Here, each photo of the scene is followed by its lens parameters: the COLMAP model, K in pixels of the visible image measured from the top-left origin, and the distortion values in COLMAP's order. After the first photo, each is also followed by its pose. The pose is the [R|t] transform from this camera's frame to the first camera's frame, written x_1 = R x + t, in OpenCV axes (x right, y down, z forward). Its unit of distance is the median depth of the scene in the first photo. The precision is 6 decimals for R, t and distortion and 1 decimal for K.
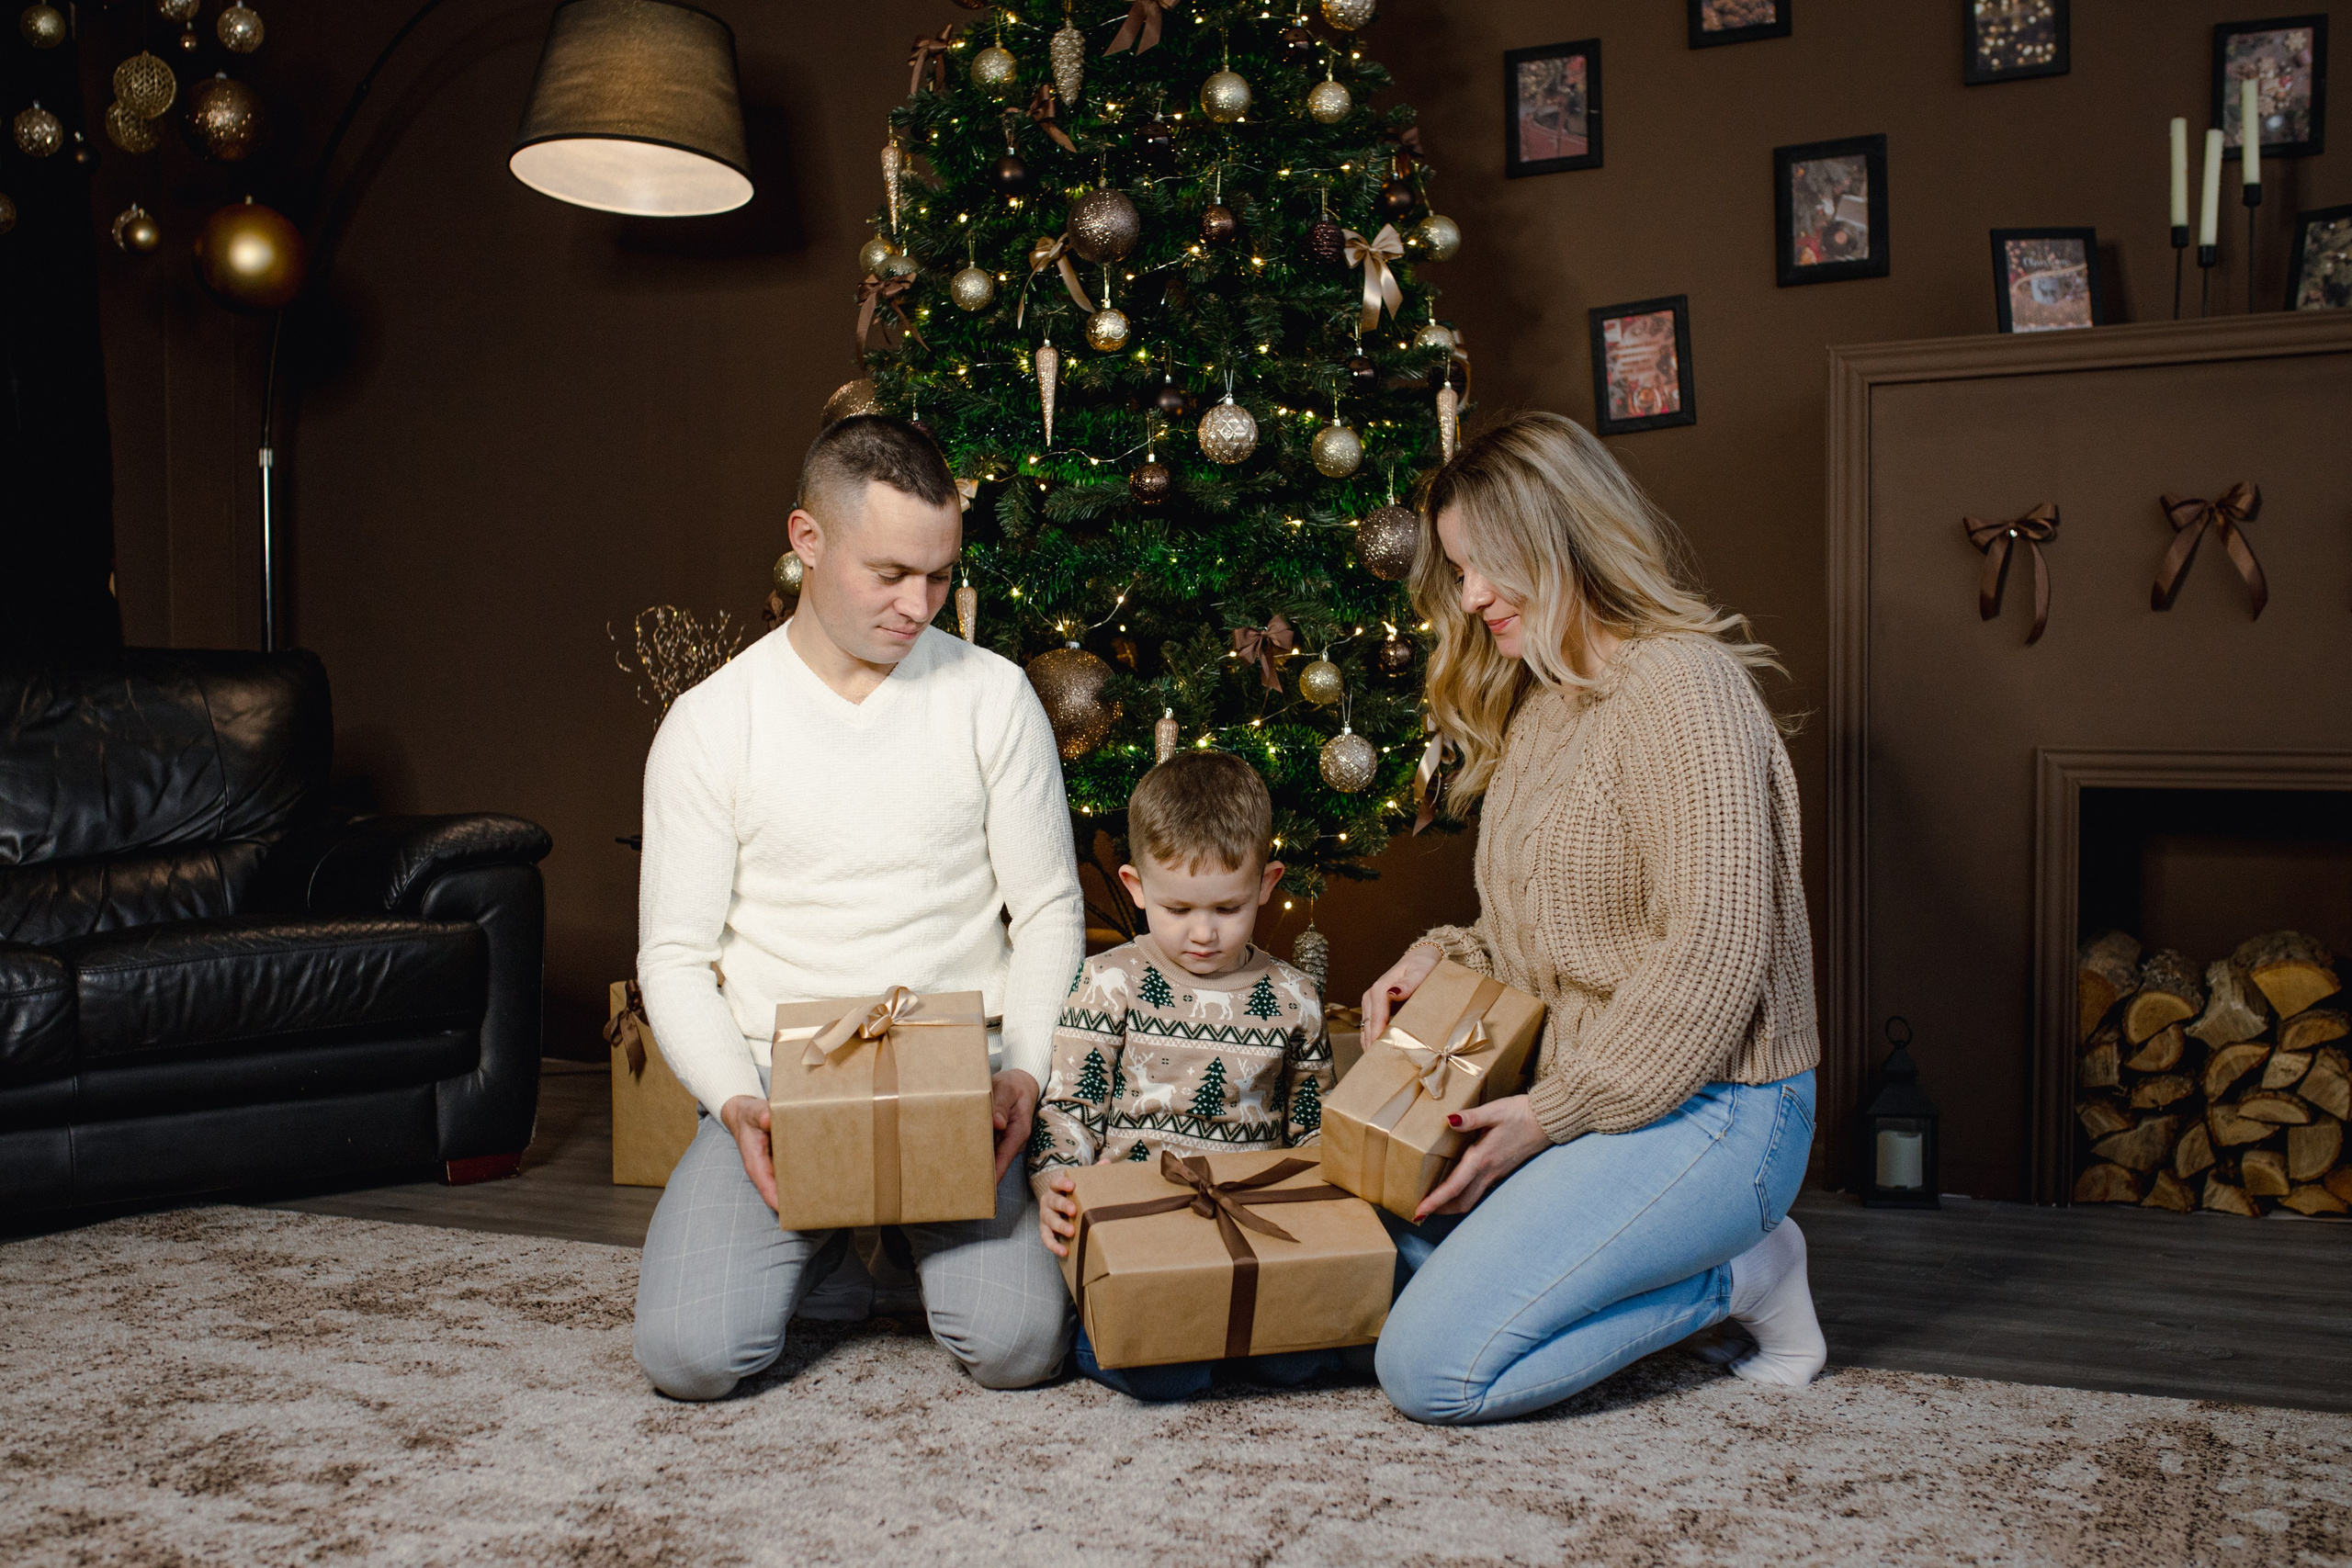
lens RADIAL K [[2457.0, 0, 1090.8], [0, 2457.0, 875.2], [0, 0, 1]] dist [-0.032105, 0.000000]
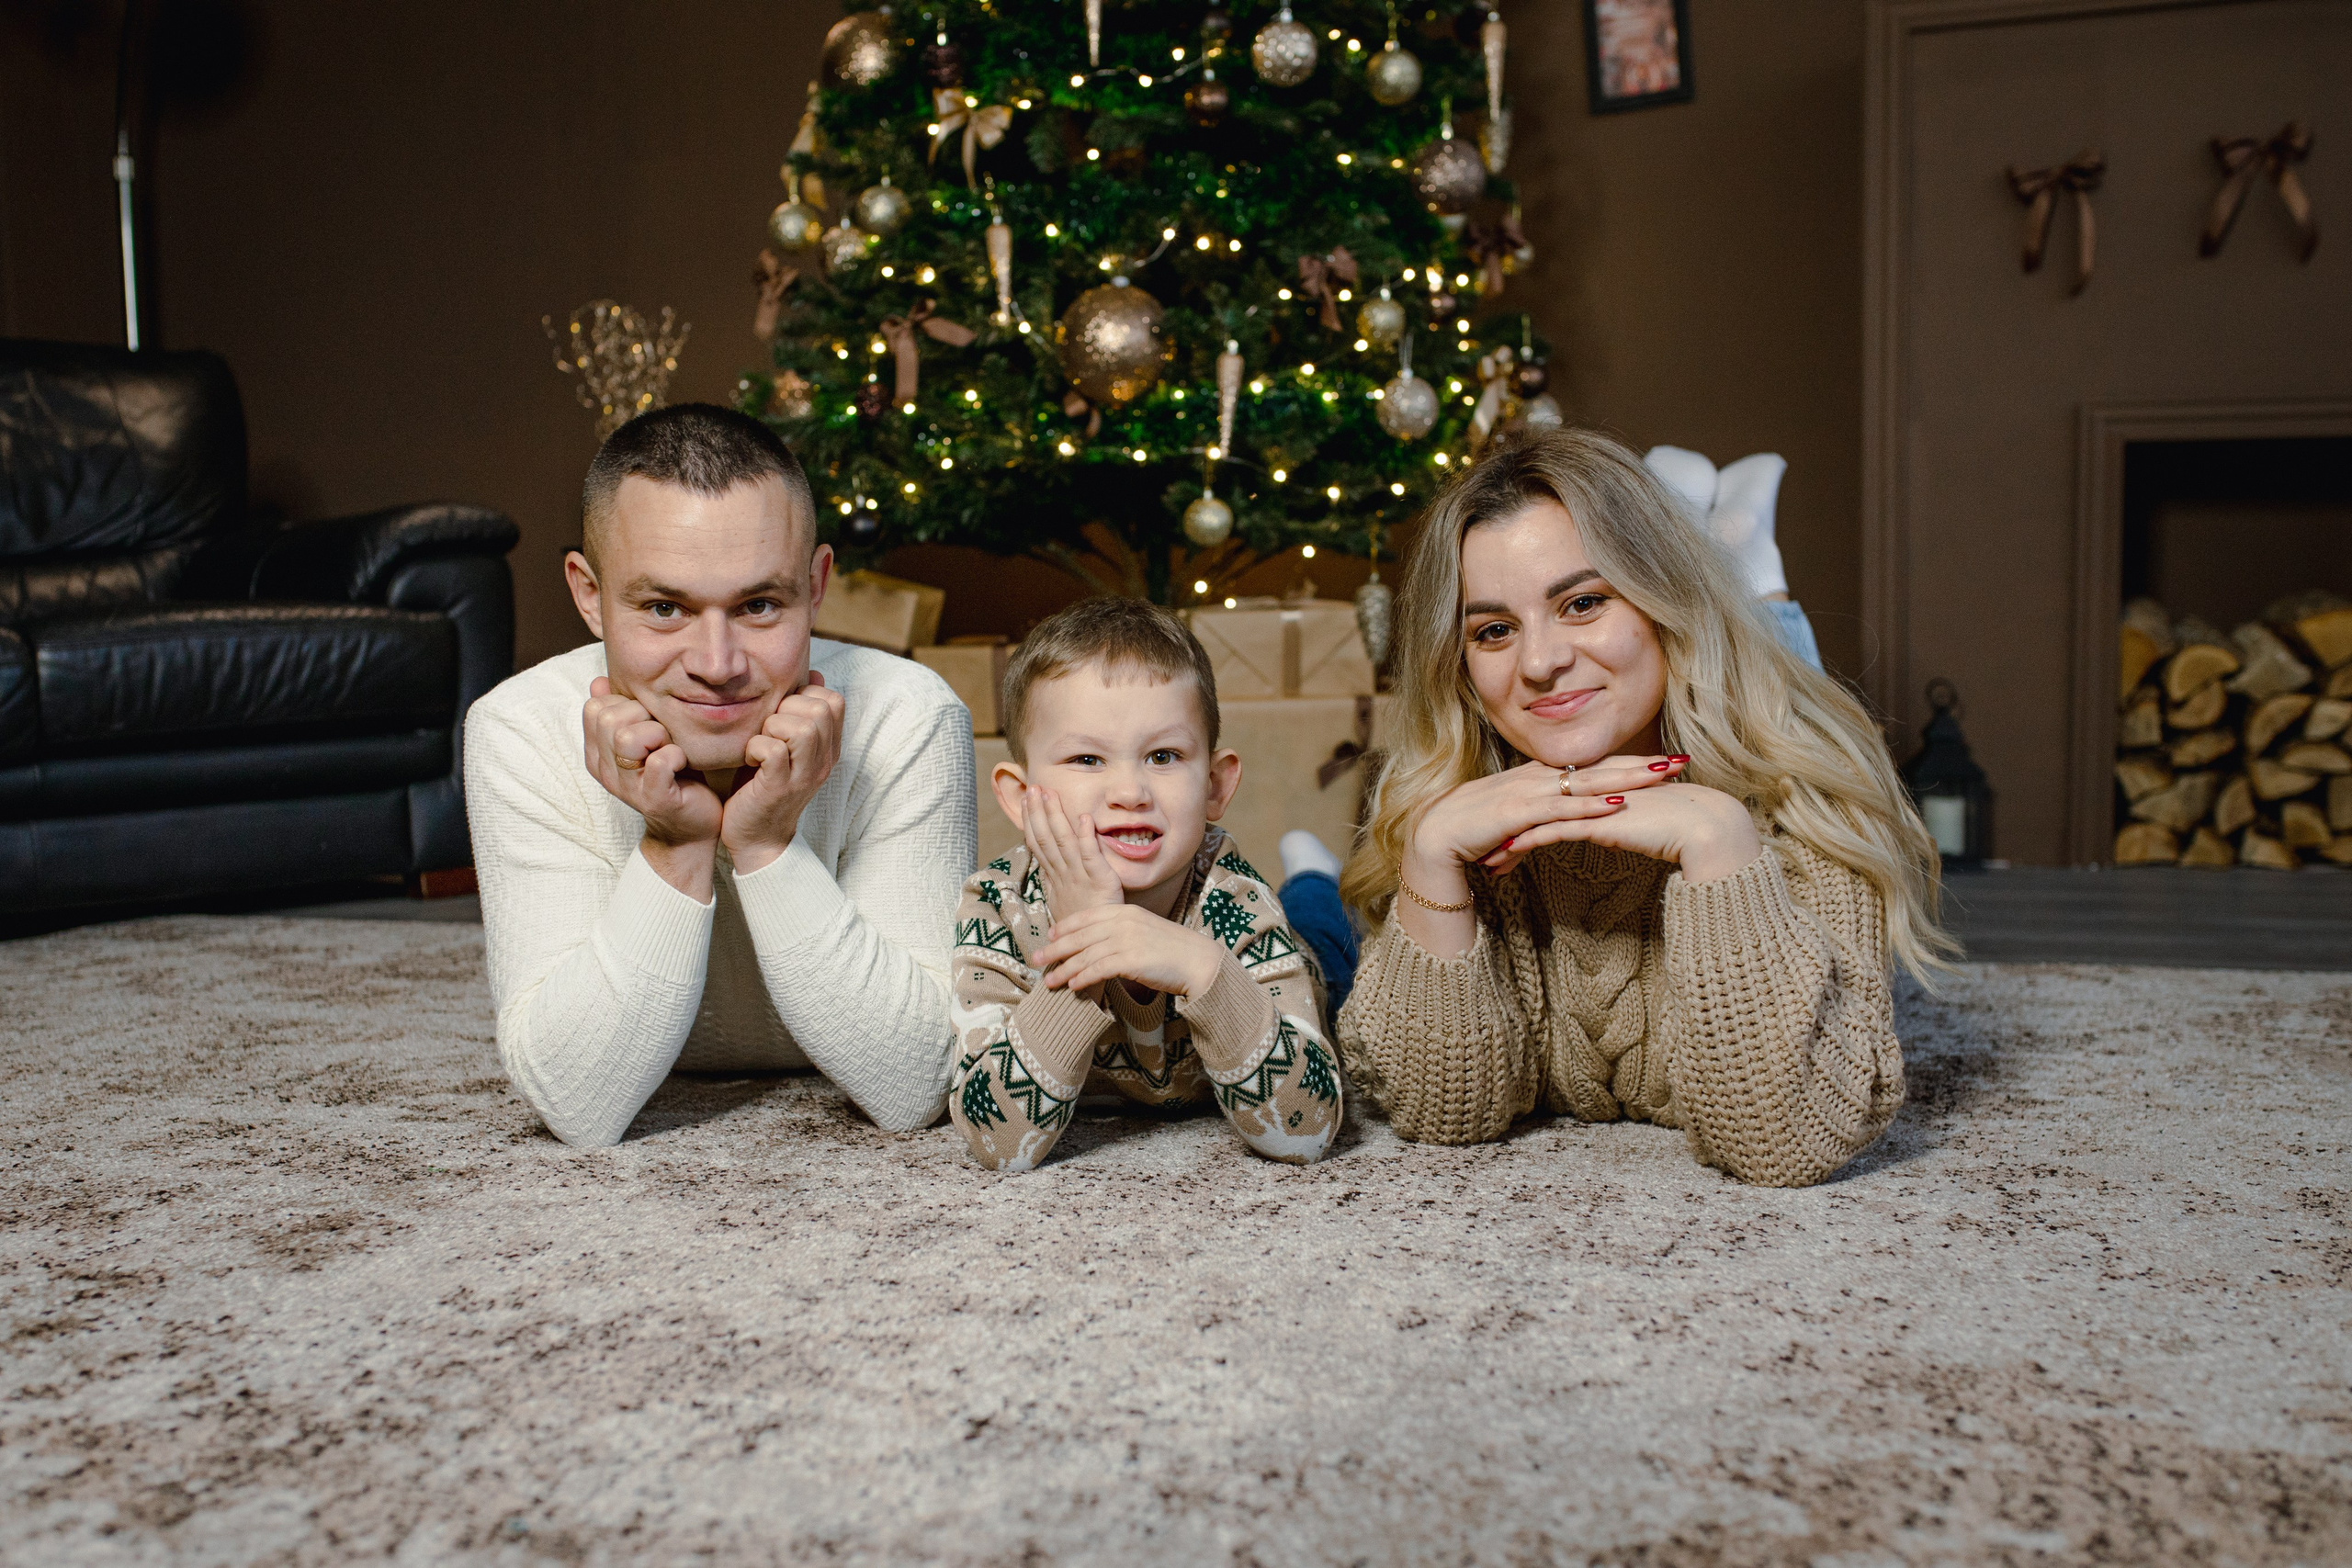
lens RADIAL K [[2457.0, 0, 1054.5], [0, 2457.0, 923.8], [0, 0, 1]] dist [-0.032105, 0.000000]
pose [[0.995610, -0.022147, 0.090942, -0.118553], [0.015853, 0.997466, 0.069352, 0.082922], [-0.092248, -0.067606, 0.993438, 0.047750]]
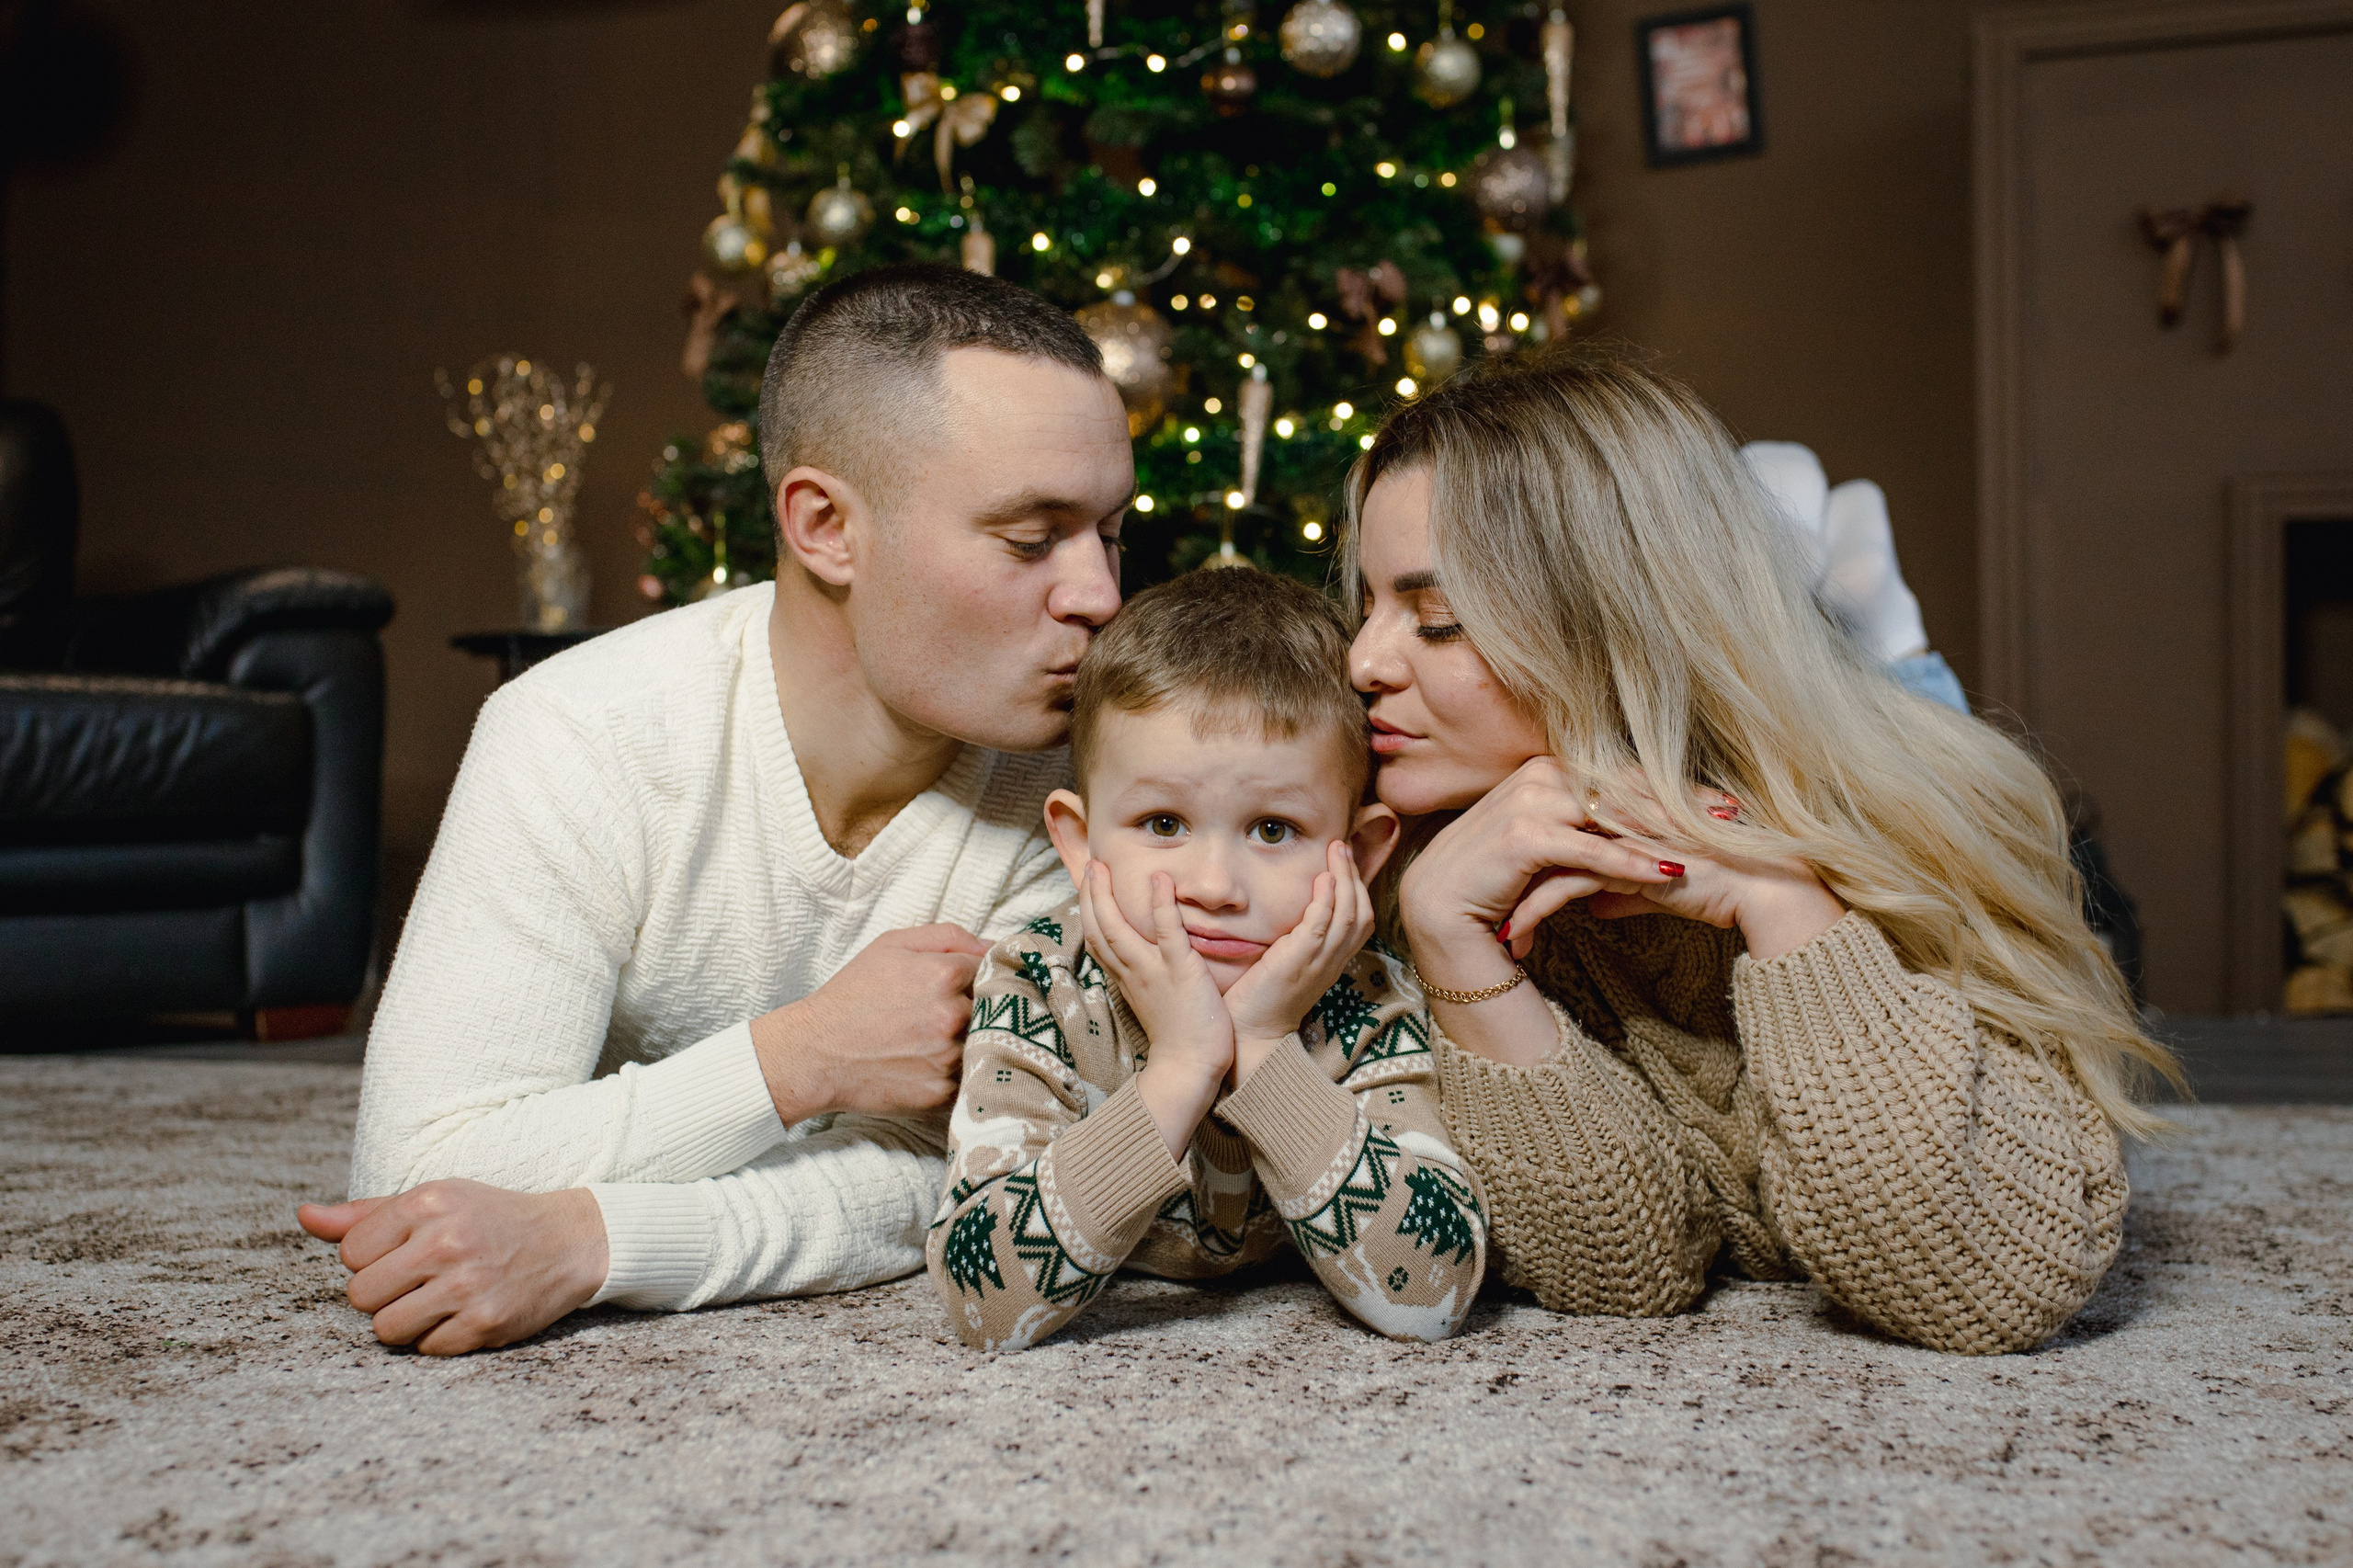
lens RADIAL K [[2599.2, 0, 1146.0], [0, 2599.2, 879.7], [0, 0, 1]] dist [-0.027286, 0.000000]
pose [[0.989143, -0.001768, 0.146948, -0.118159], [0.006326, 0.999513, -0.030557, 0.113544], [-0.146823, 0.031155, 0.988672, 0.171840]]
